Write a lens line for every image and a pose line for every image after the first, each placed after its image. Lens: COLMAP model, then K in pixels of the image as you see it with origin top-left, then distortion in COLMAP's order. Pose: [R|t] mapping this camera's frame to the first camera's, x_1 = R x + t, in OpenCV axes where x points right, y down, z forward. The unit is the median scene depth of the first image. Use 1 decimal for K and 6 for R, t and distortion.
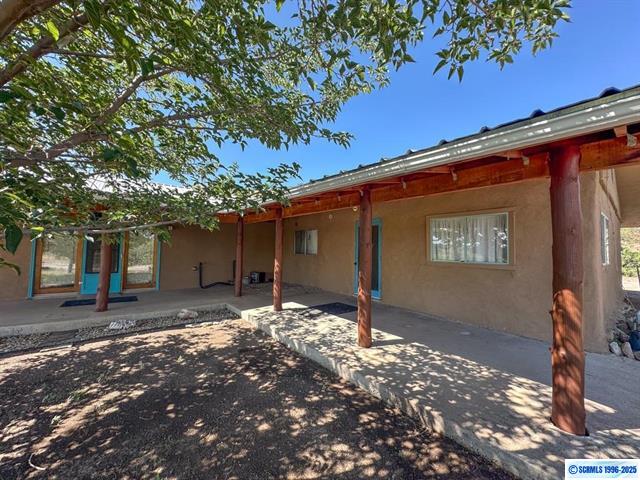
lens RADIAL K [[255.8, 0, 320.5], [0, 255.8, 239.6], [0, 0, 1]] dist [-0.001812, -0.000011]
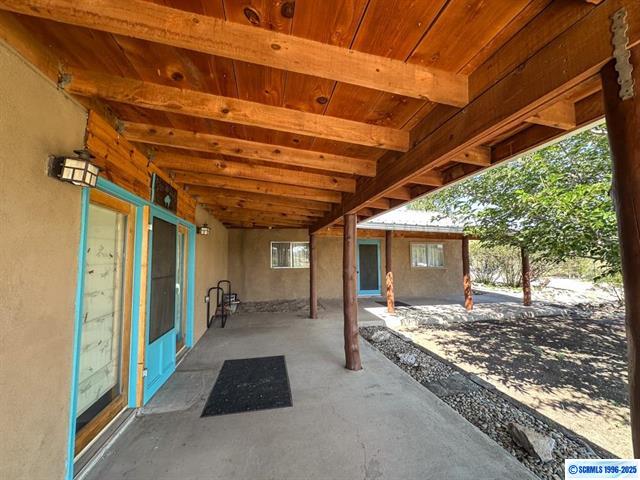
lens RADIAL K [[255.8, 0, 320.2], [0, 255.8, 241.3], [0, 0, 1]] dist [-0.001812, -0.000011]
pose [[0.435464, 0.051007, 0.898760, -2.050705], [-0.032381, 0.998635, -0.040986, -0.011034], [-0.899623, -0.011254, 0.436522, 1.099924]]
